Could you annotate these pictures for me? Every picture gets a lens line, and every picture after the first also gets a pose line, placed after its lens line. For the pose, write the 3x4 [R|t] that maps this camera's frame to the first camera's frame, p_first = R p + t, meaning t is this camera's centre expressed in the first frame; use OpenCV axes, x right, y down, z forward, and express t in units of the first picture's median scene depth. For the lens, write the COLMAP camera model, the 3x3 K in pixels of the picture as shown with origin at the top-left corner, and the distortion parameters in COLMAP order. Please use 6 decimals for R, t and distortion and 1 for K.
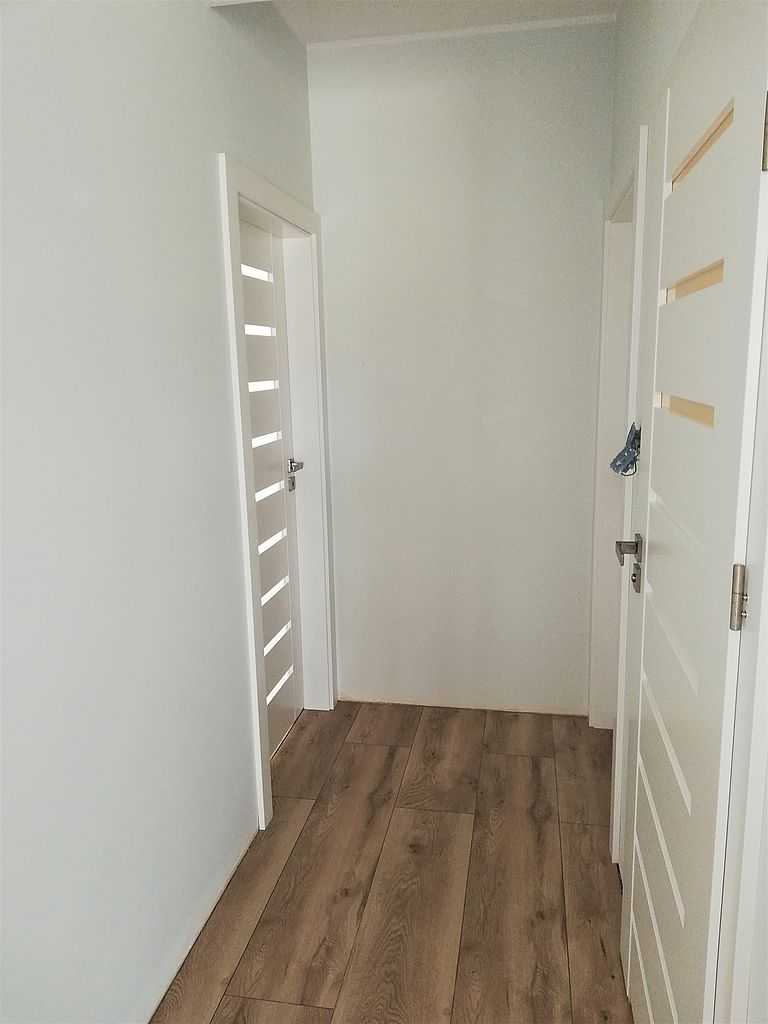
lens RADIAL K [[775.2, 0, 384.0], [0, 775.2, 512.0], [0, 0, 1]] dist [0.073524, -0.085868]
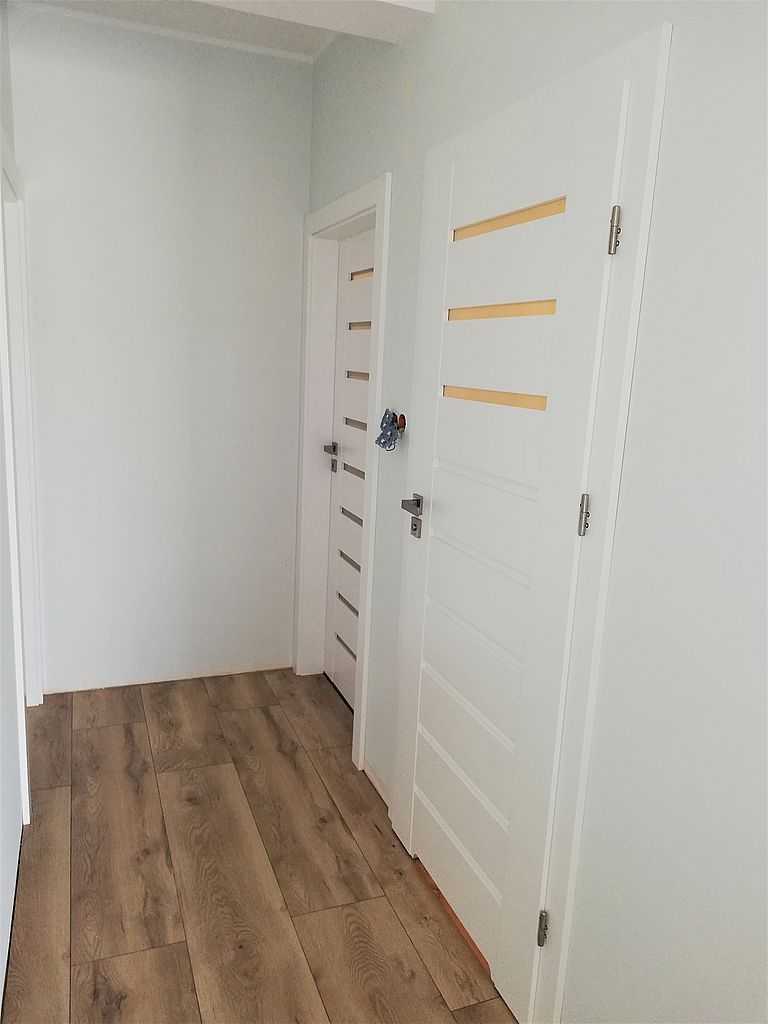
lens RADIAL K [[775.2, 0, 384.0], [0, 775.2, 512.0], [0, 0, 1]] dist [0.073524, -0.085868]
pose [[0.851207, -0.042204, 0.523131, -0.281635], [0.037074, 0.999107, 0.020280, 0.021339], [-0.523520, 0.002132, 0.852011, -0.052913]]
